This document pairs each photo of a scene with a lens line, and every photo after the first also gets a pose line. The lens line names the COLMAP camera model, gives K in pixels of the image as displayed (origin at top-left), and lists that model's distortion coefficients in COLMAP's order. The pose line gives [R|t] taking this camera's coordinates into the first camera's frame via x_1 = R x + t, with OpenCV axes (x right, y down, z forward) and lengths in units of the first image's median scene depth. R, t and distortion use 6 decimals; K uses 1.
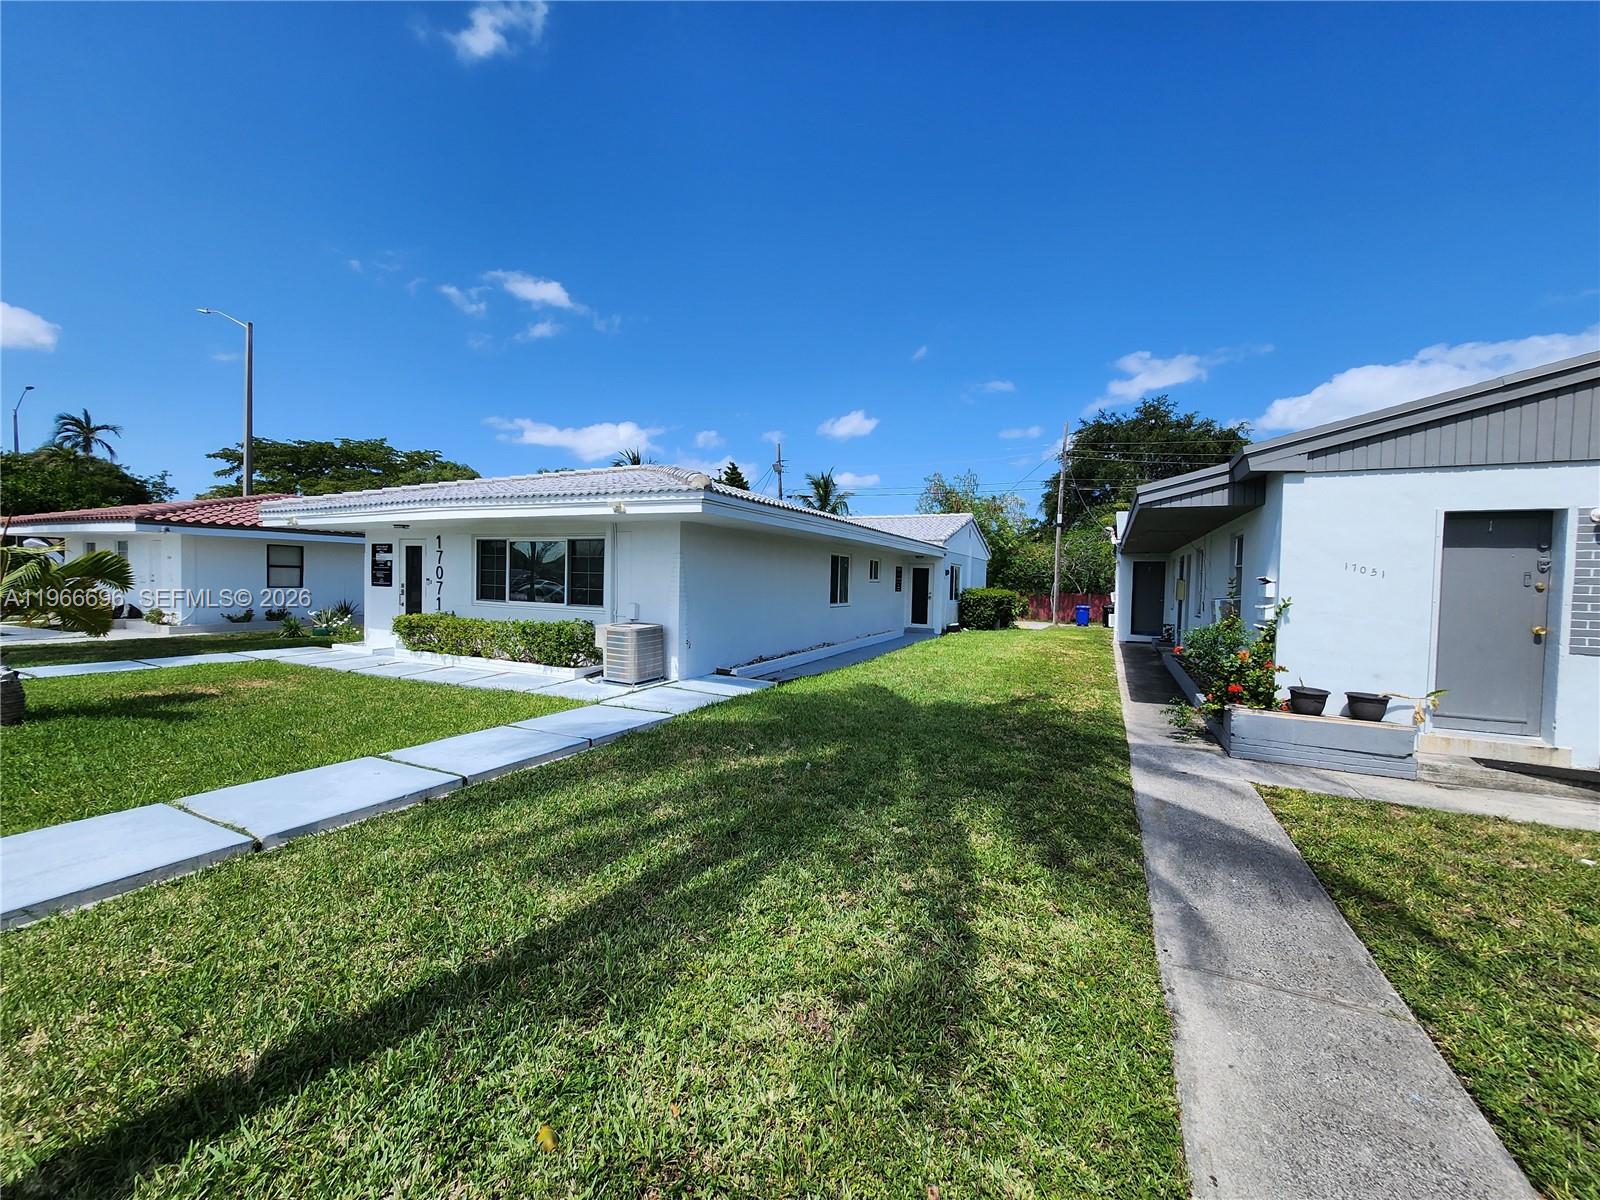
lens RADIAL K [[632.7, 0, 804.1], [0, 632.7, 599.8], [0, 0, 1]] dist [-0.001835, 0.000092]
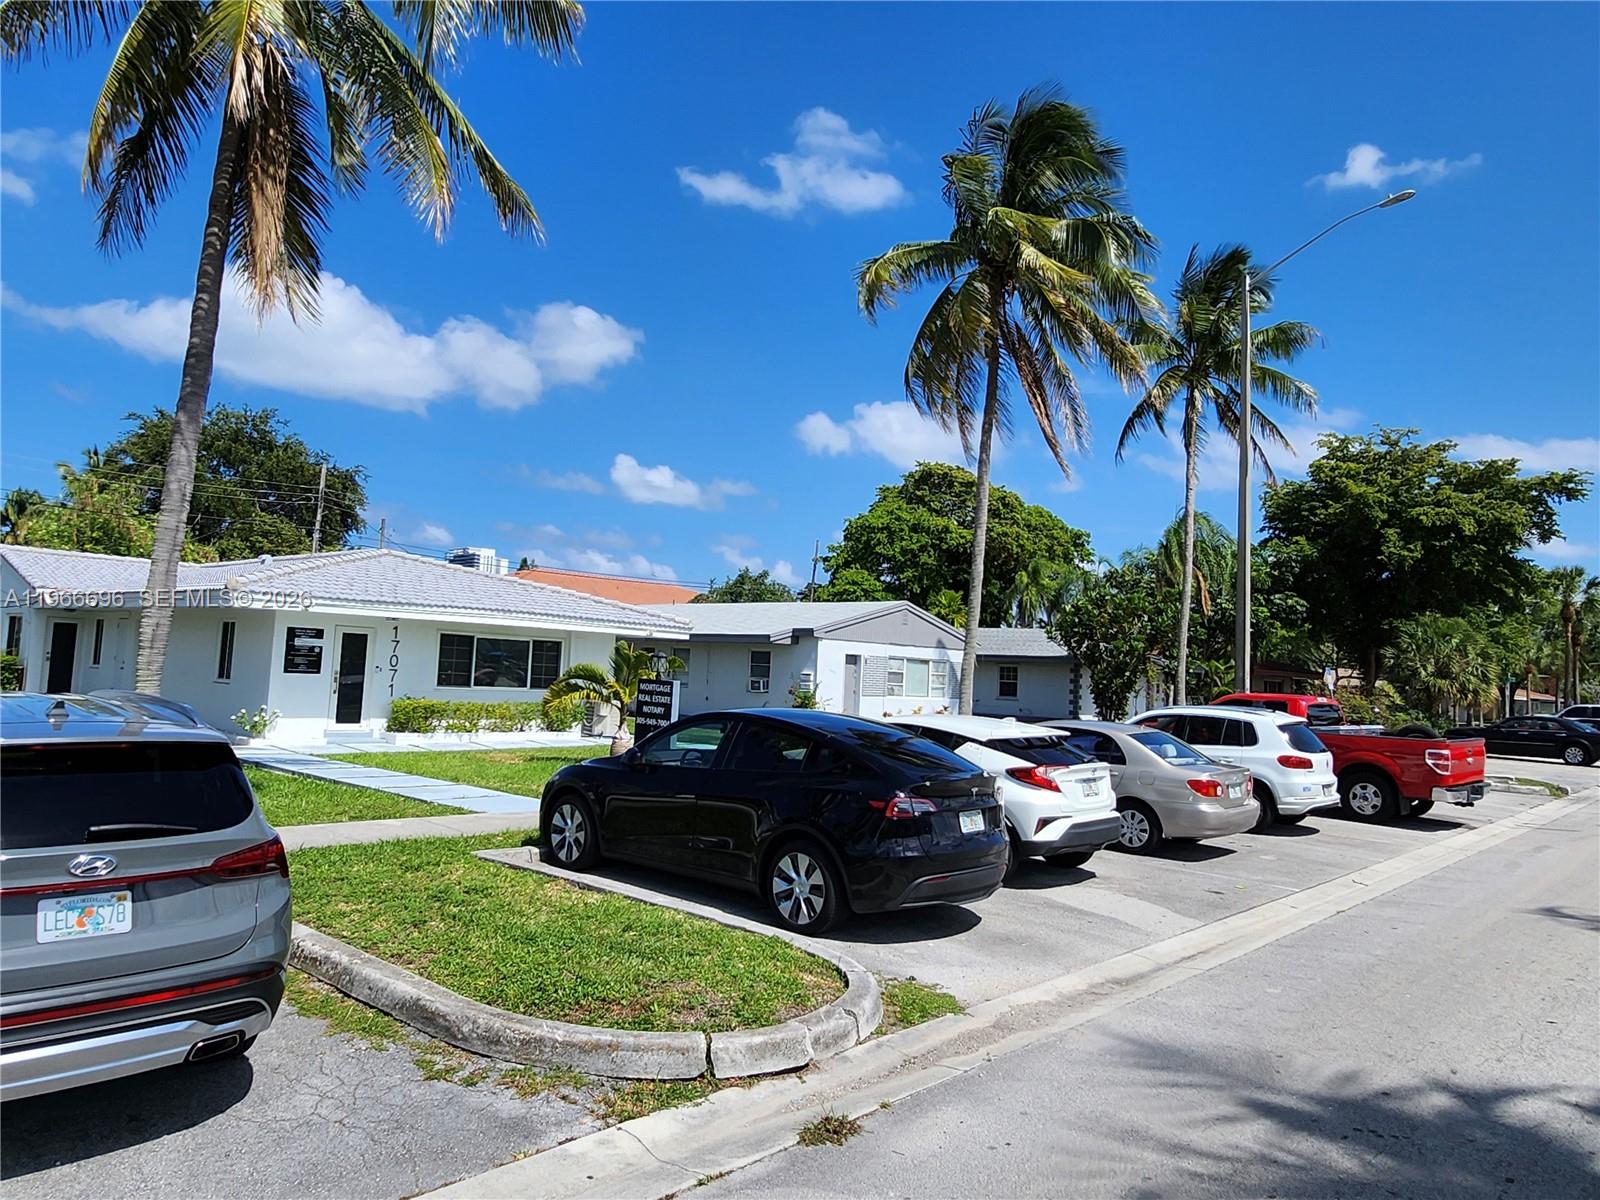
lens RADIAL K [[1091.8, 0, 800.0], [0, 1091.8, 600.0], [0, 0, 1]] dist [-0.002823, 0.000103]
pose [[0.280080, 0.052975, 0.958514, -3.149574], [-0.012262, 0.998592, -0.051608, -0.086508], [-0.959898, 0.002701, 0.280335, -0.253160]]
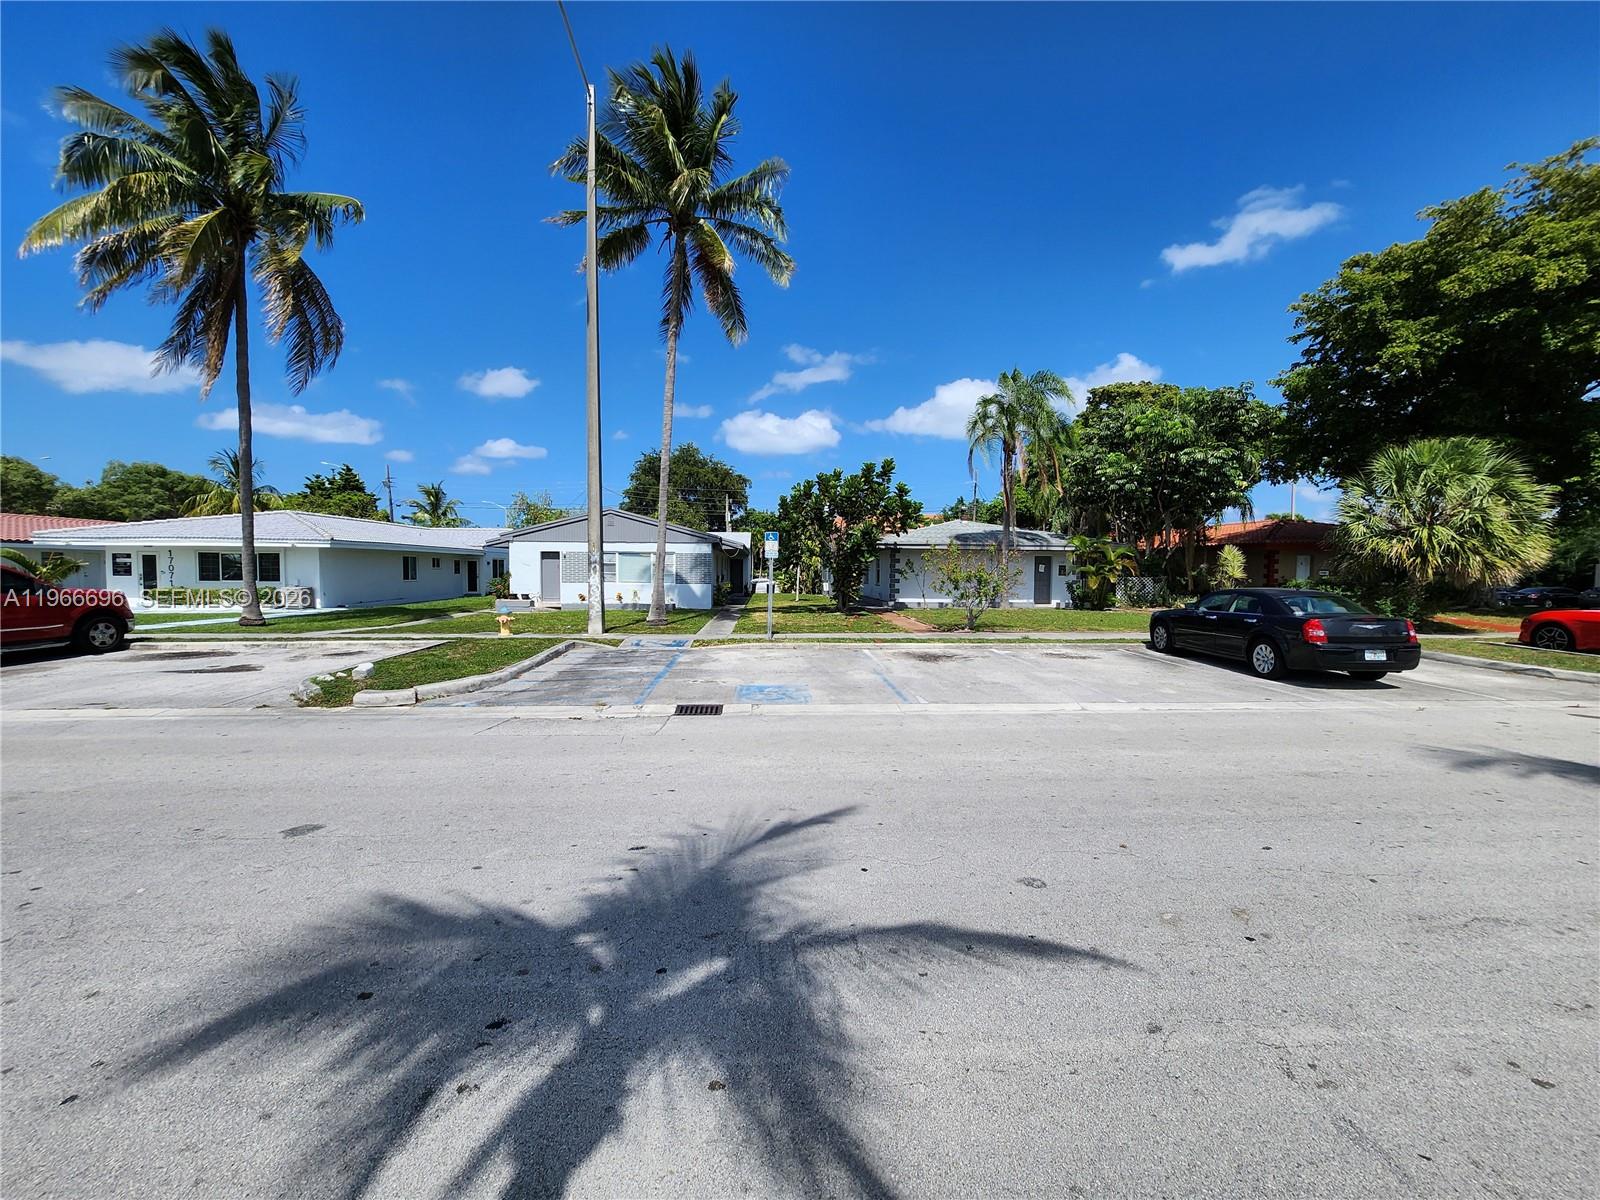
lens RADIAL K [[632.7, 0, 804.1], [0, 632.7, 599.8], [0, 0, 1]] dist [-0.001835, 0.000092]
pose [[0.876164, -0.038945, 0.480438, 0.347681], [0.027803, 0.999154, 0.030291, 0.080850], [-0.481211, -0.013182, 0.876506, -2.620972]]
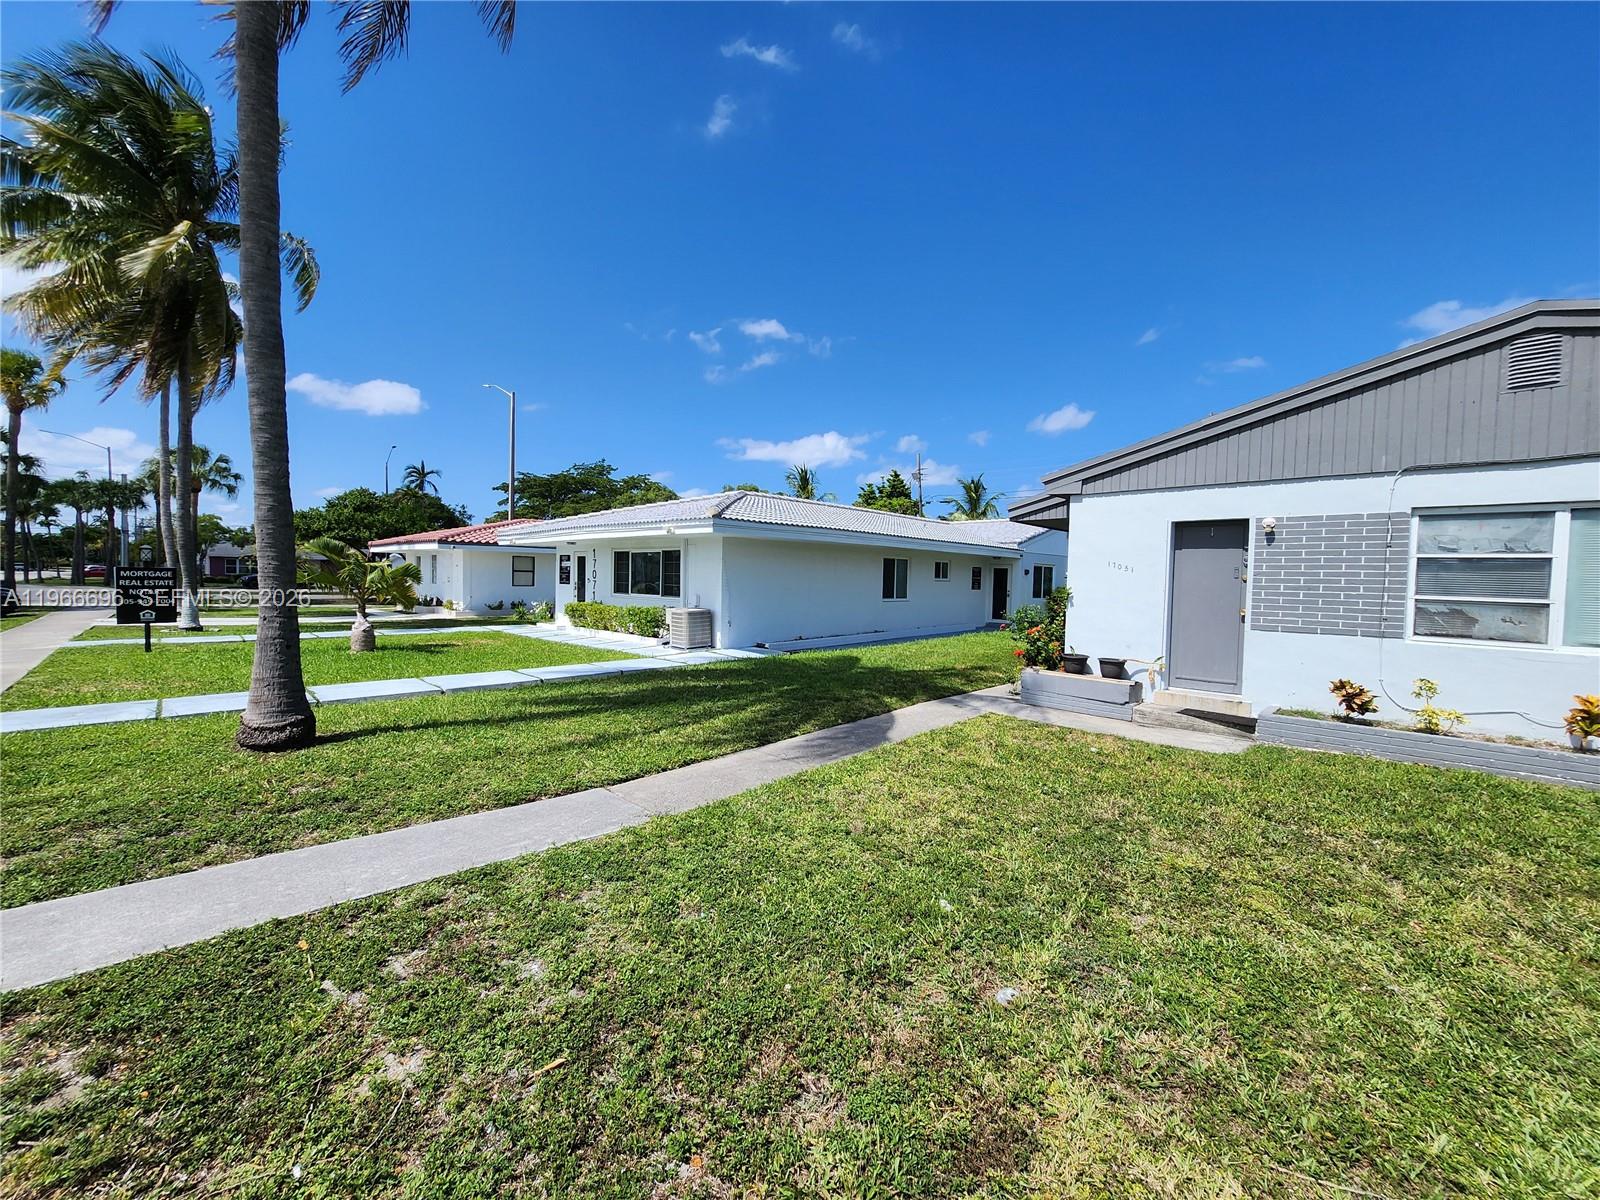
lens RADIAL K [[632.7, 0, 804.1], [0, 632.7, 599.8], [0, 0, 1]] dist [-0.001835, 0.000092]
pose [[0.951074, 0.006732, -0.308890, 0.486067], [-0.007988, 0.999964, -0.002800, 0.023109], [0.308861, 0.005130, 0.951093, -0.345243]]
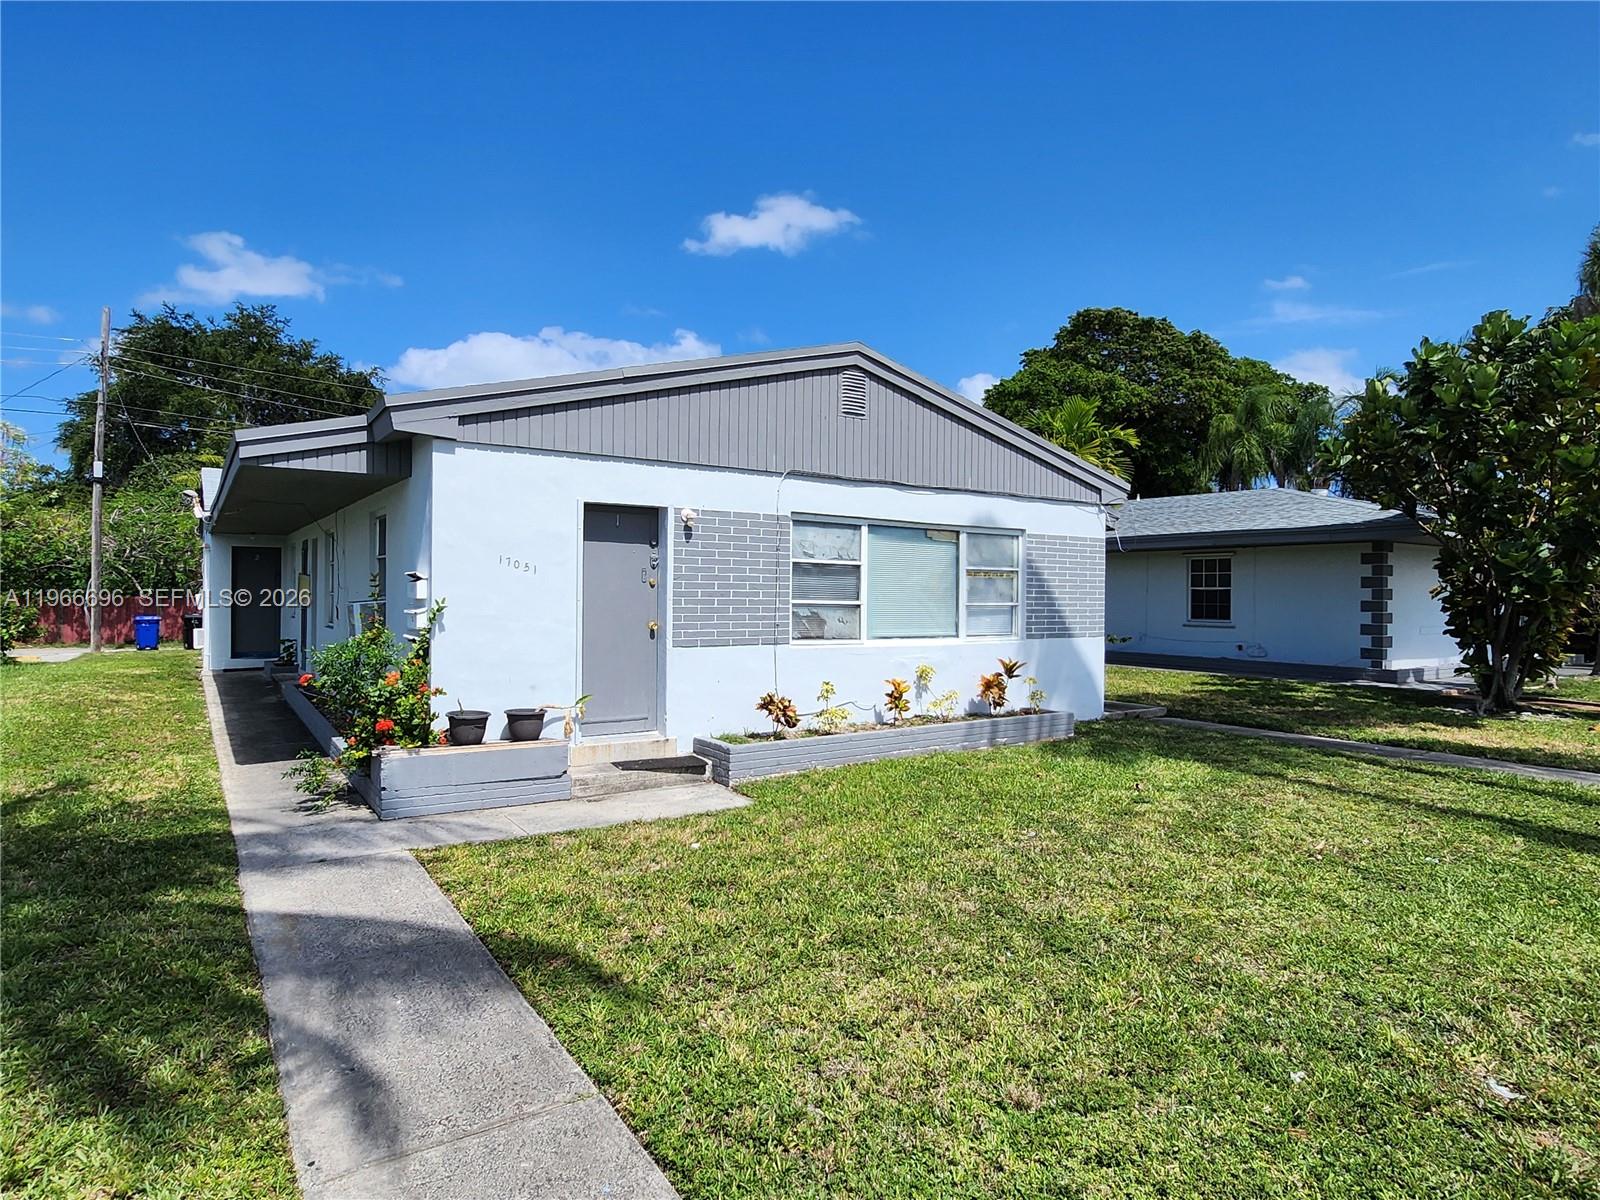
lens RADIAL K [[897.1, 0, 788.7], [0, 897.1, 595.6], [0, 0, 1]] dist [-0.000835, -0.001723]
pose [[0.508733, -0.021513, 0.860656, 0.023786], [0.026252, 0.999611, 0.009469, -0.005220], [-0.860524, 0.017776, 0.509099, 0.052890]]
